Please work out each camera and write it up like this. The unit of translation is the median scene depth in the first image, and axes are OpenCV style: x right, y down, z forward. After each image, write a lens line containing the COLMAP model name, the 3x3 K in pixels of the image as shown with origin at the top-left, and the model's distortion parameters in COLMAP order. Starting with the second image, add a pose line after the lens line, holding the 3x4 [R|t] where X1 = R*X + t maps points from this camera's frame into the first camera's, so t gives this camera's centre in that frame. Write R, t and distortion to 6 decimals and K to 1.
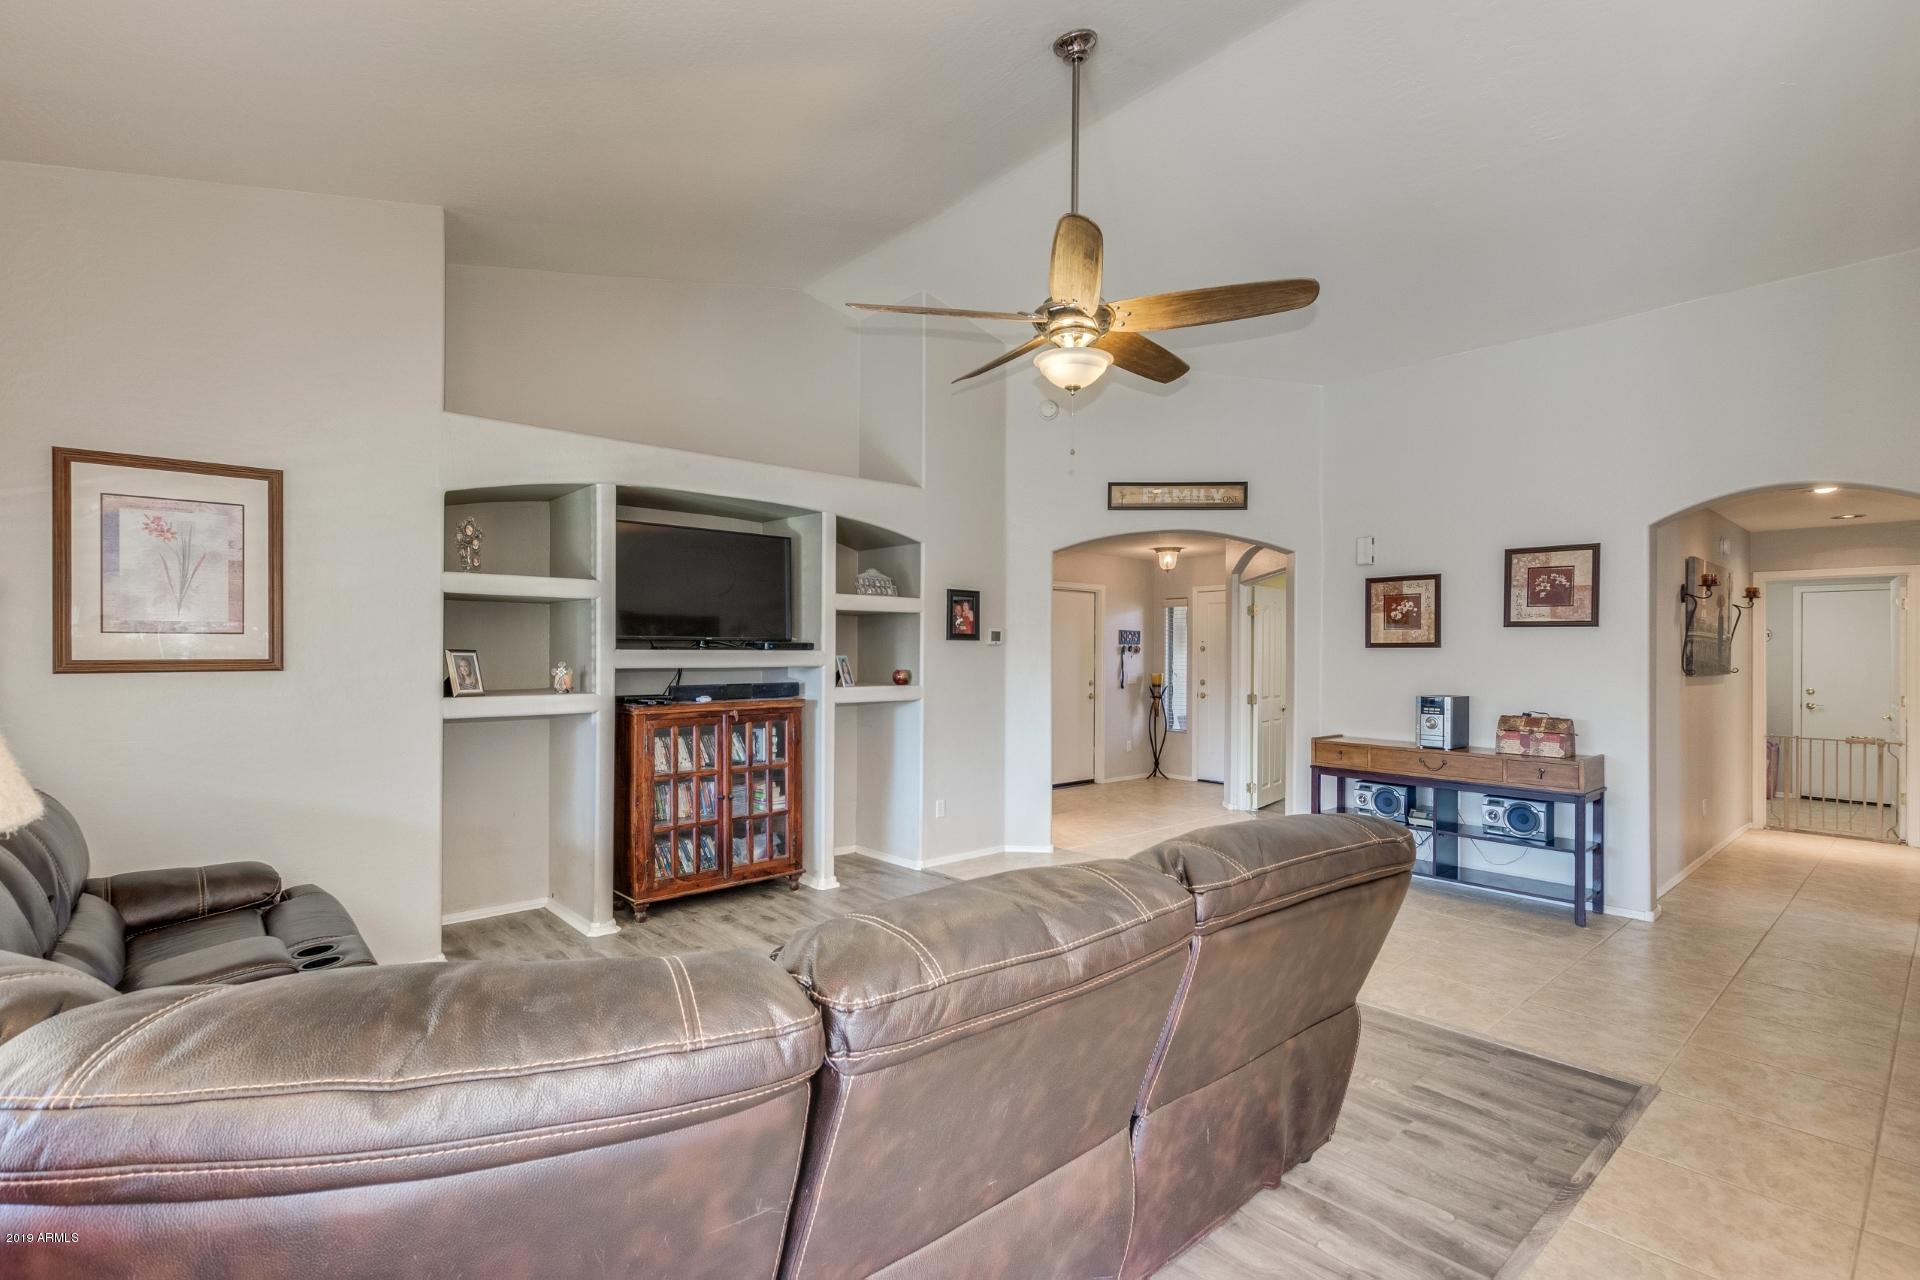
lens RADIAL K [[883.6, 0, 966.0], [0, 883.6, 652.4], [0, 0, 1]] dist [0.007185, -0.002899]
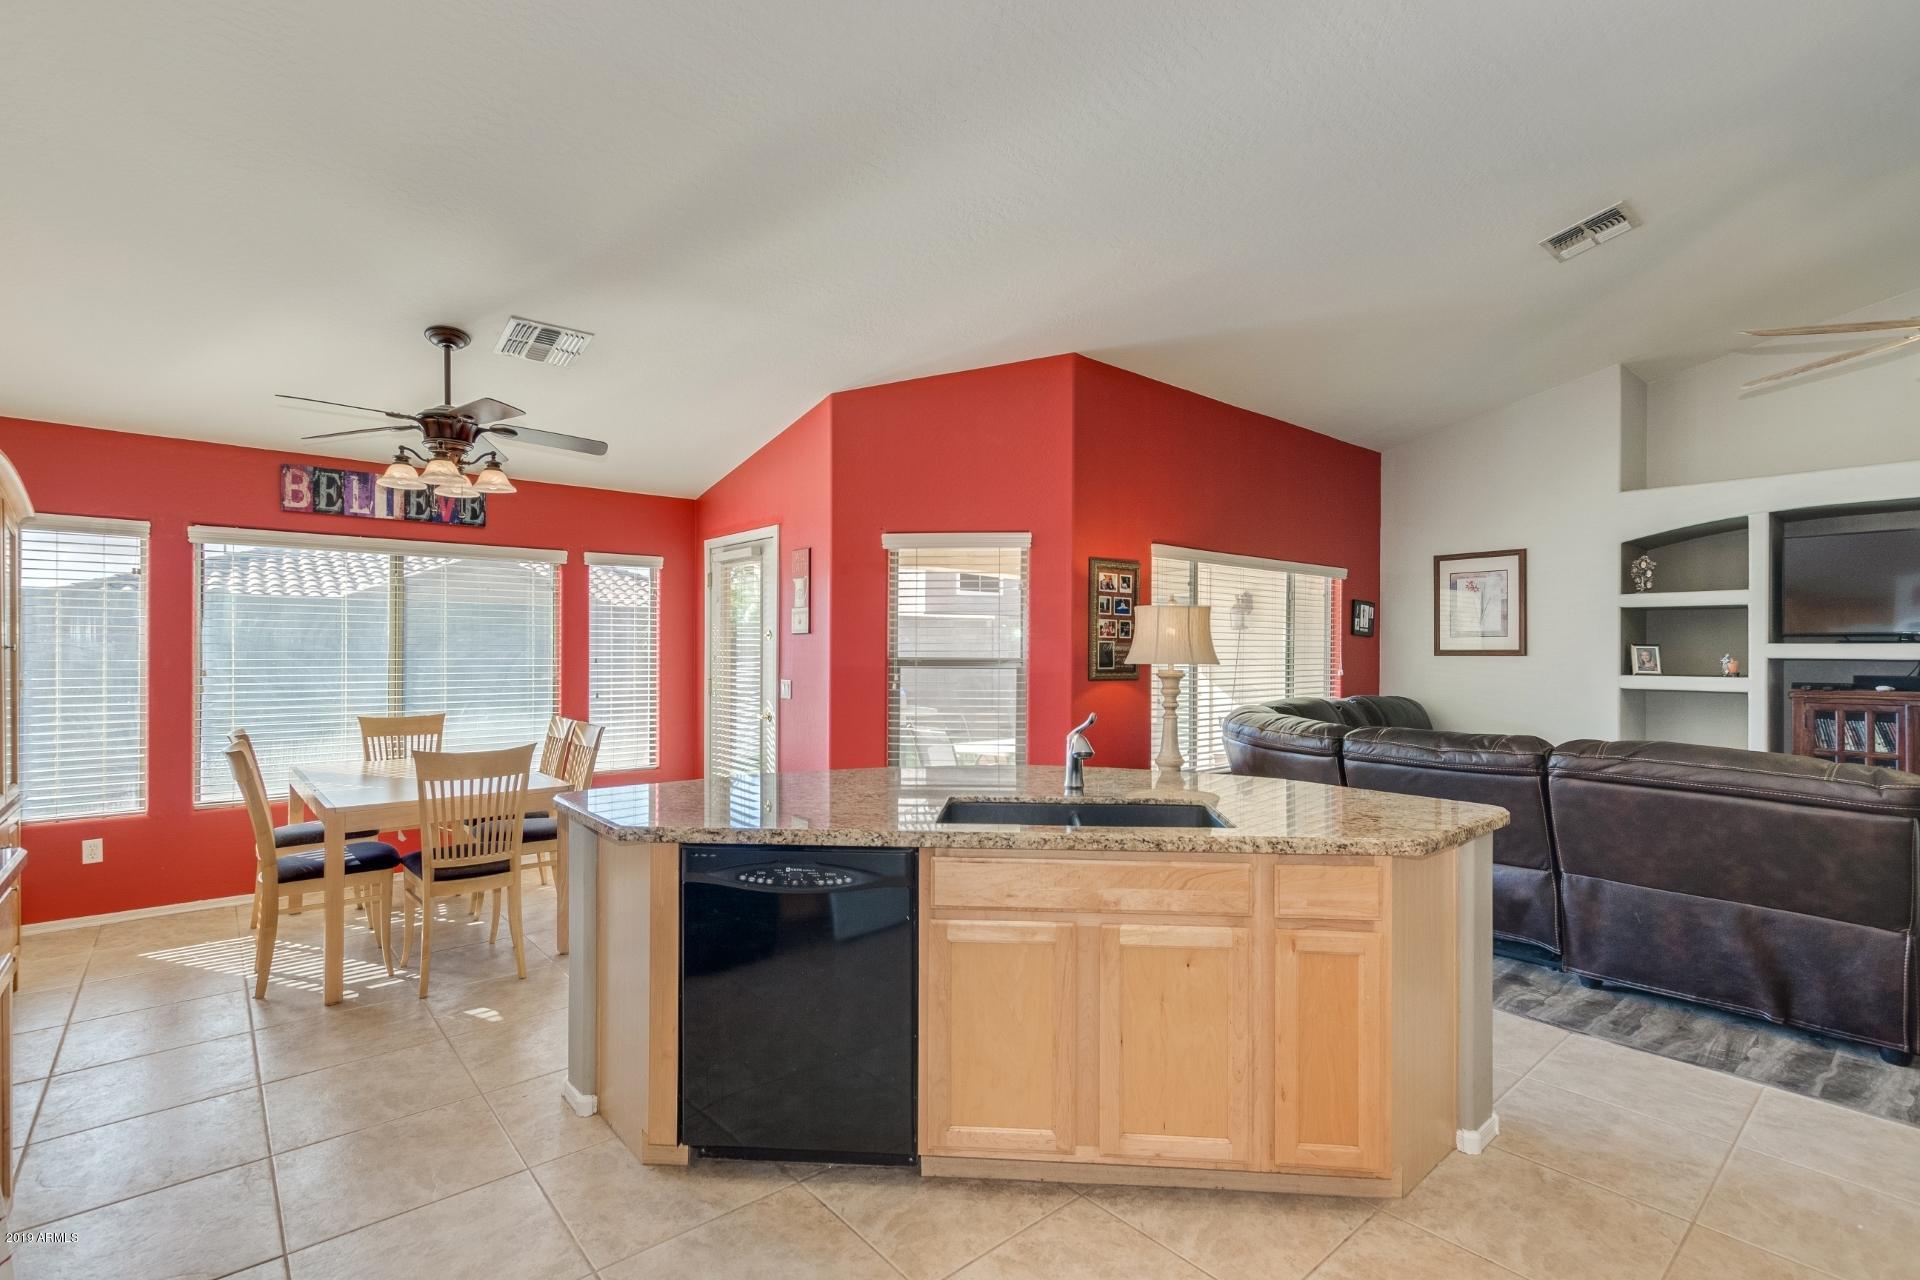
lens RADIAL K [[883.6, 0, 949.4], [0, 883.6, 645.6], [0, 0, 1]] dist [0.007185, -0.002899]
pose [[-0.019450, -0.009332, -0.999767, 0.824385], [-0.004244, 0.999948, -0.009251, 0.015359], [0.999802, 0.004063, -0.019489, -0.126614]]
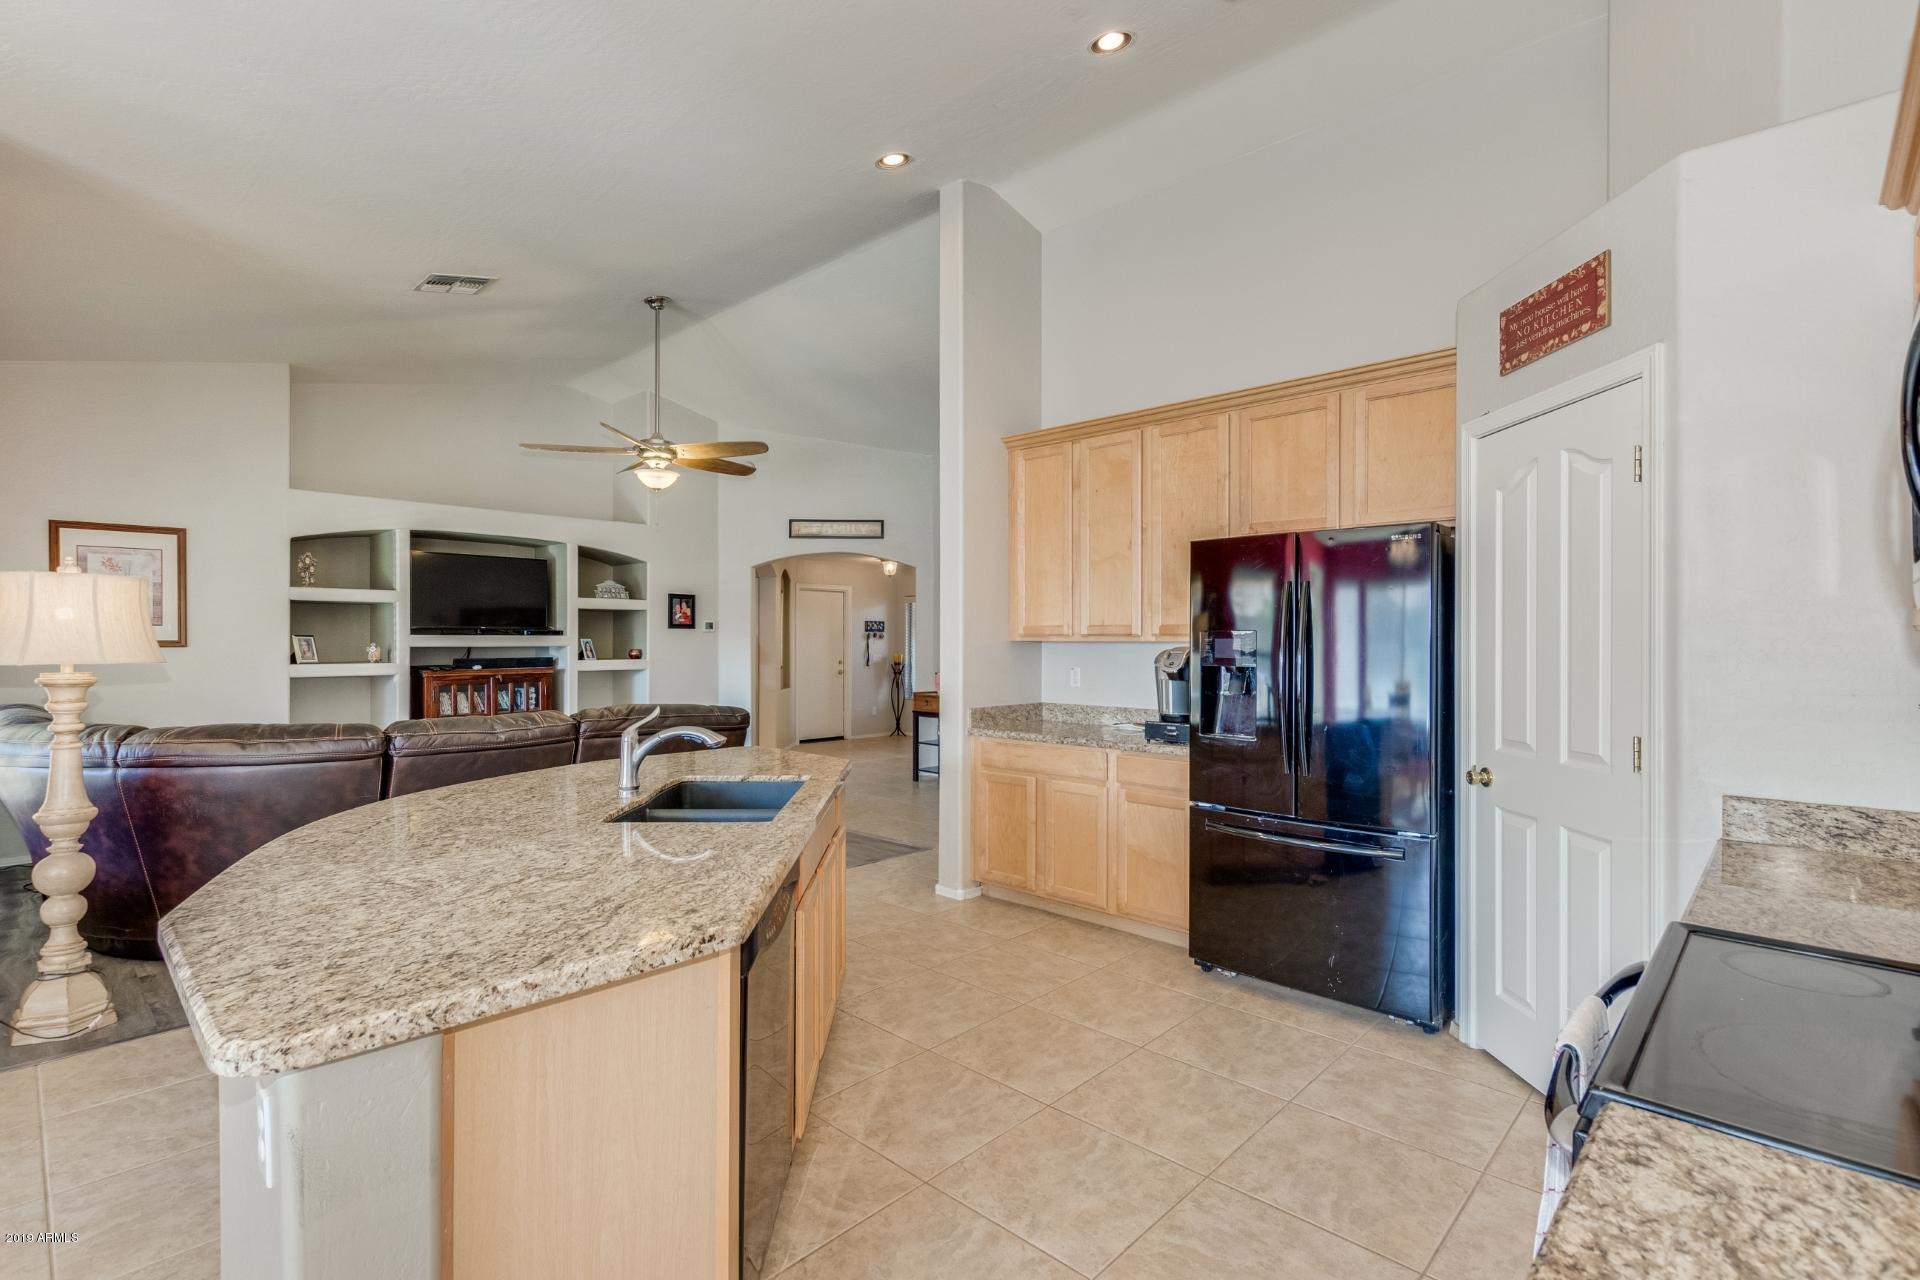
lens RADIAL K [[883.6, 0, 970.5], [0, 883.6, 639.4], [0, 0, 1]] dist [0.007185, -0.002899]
pose [[0.995494, -0.004509, 0.094717, 0.413934], [0.004849, 0.999983, -0.003356, 0.013825], [-0.094700, 0.003800, 0.995499, -0.612849]]
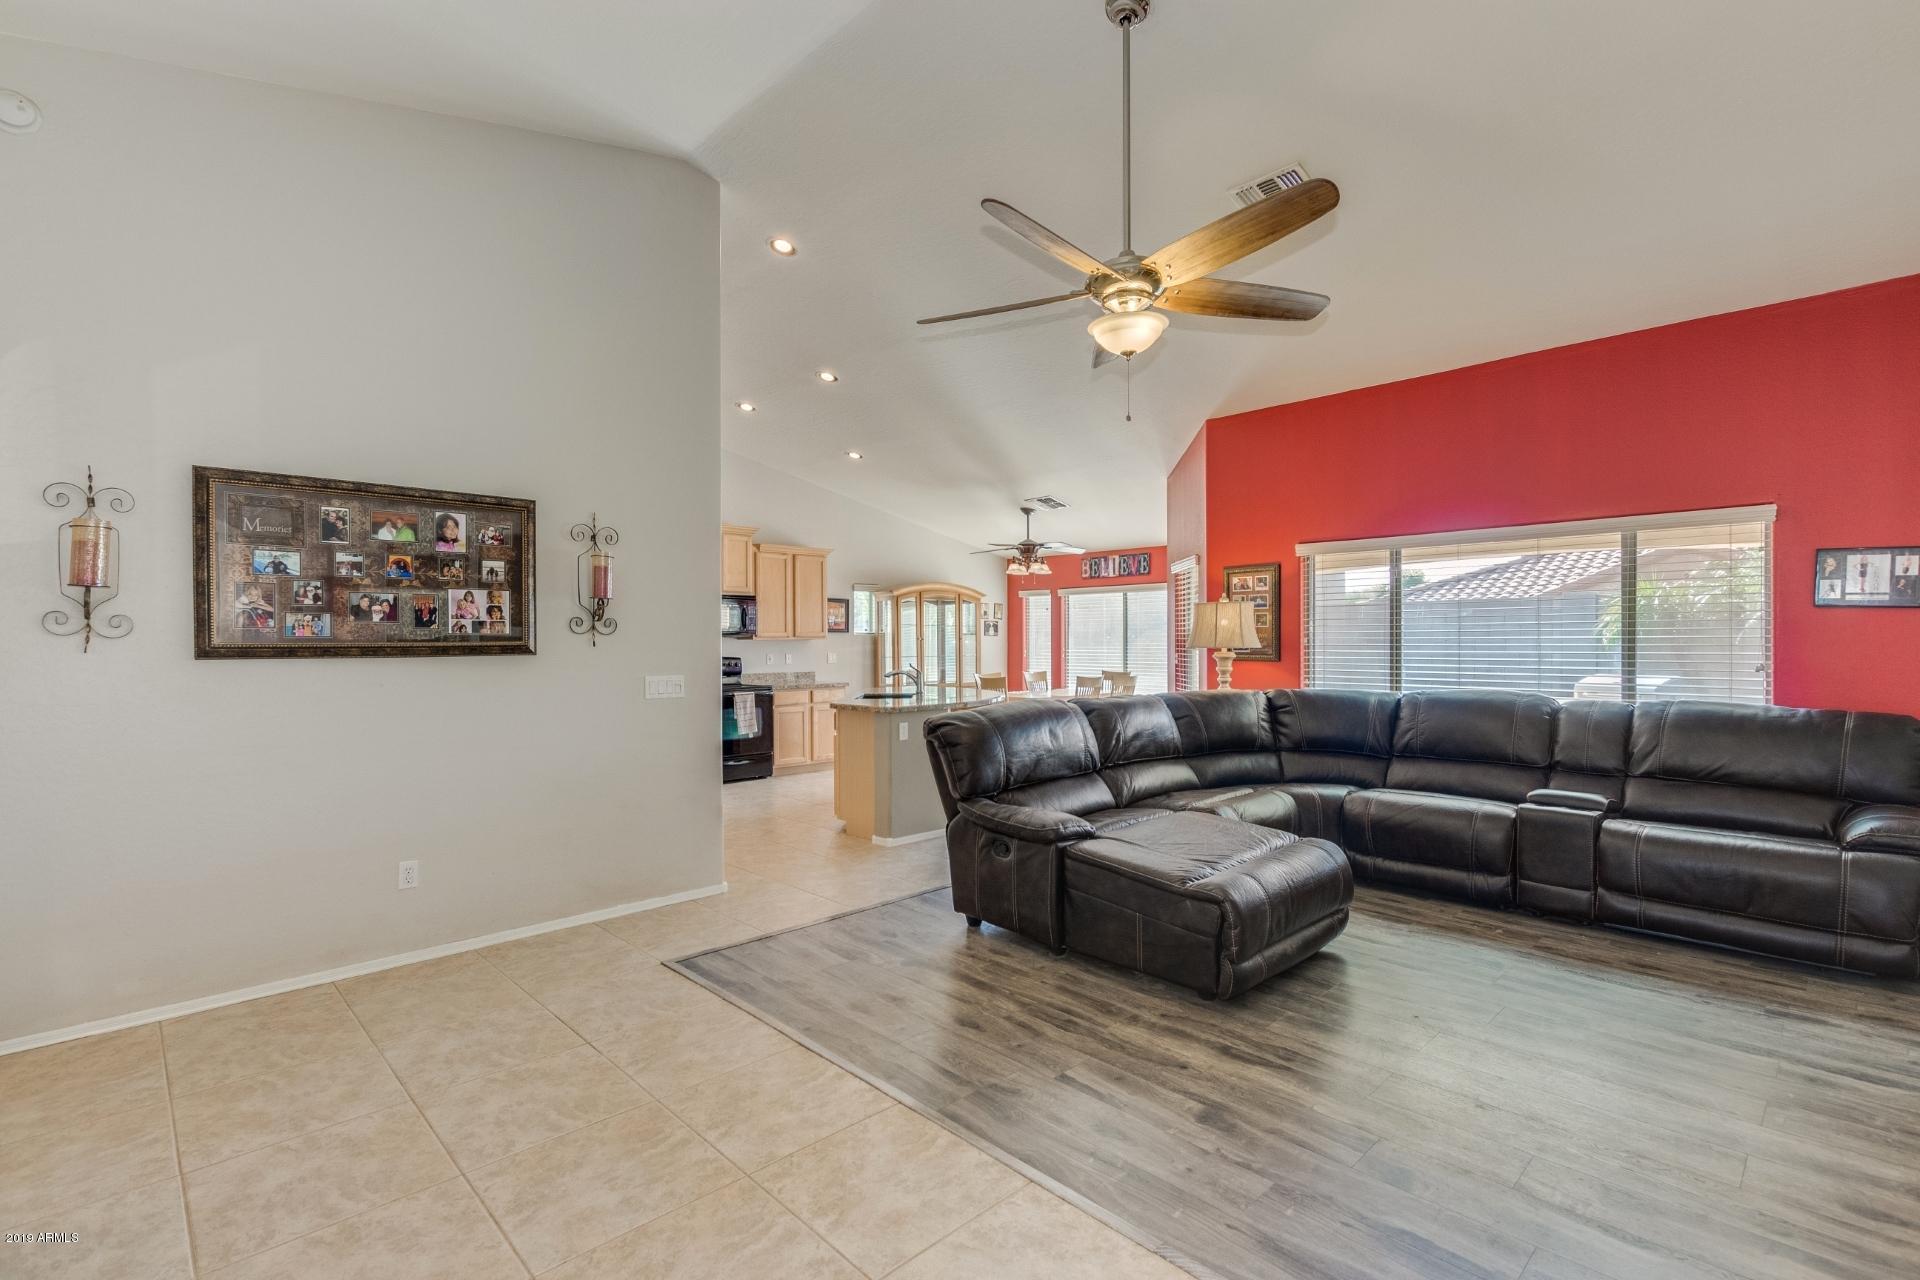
lens RADIAL K [[883.6, 0, 972.3], [0, 883.6, 634.0], [0, 0, 1]] dist [0.007185, -0.002899]
pose [[-0.998608, -0.001468, -0.052725, 0.242941], [-0.001124, 0.999978, -0.006554, 0.015521], [0.052733, -0.006485, -0.998588, 1.386617]]
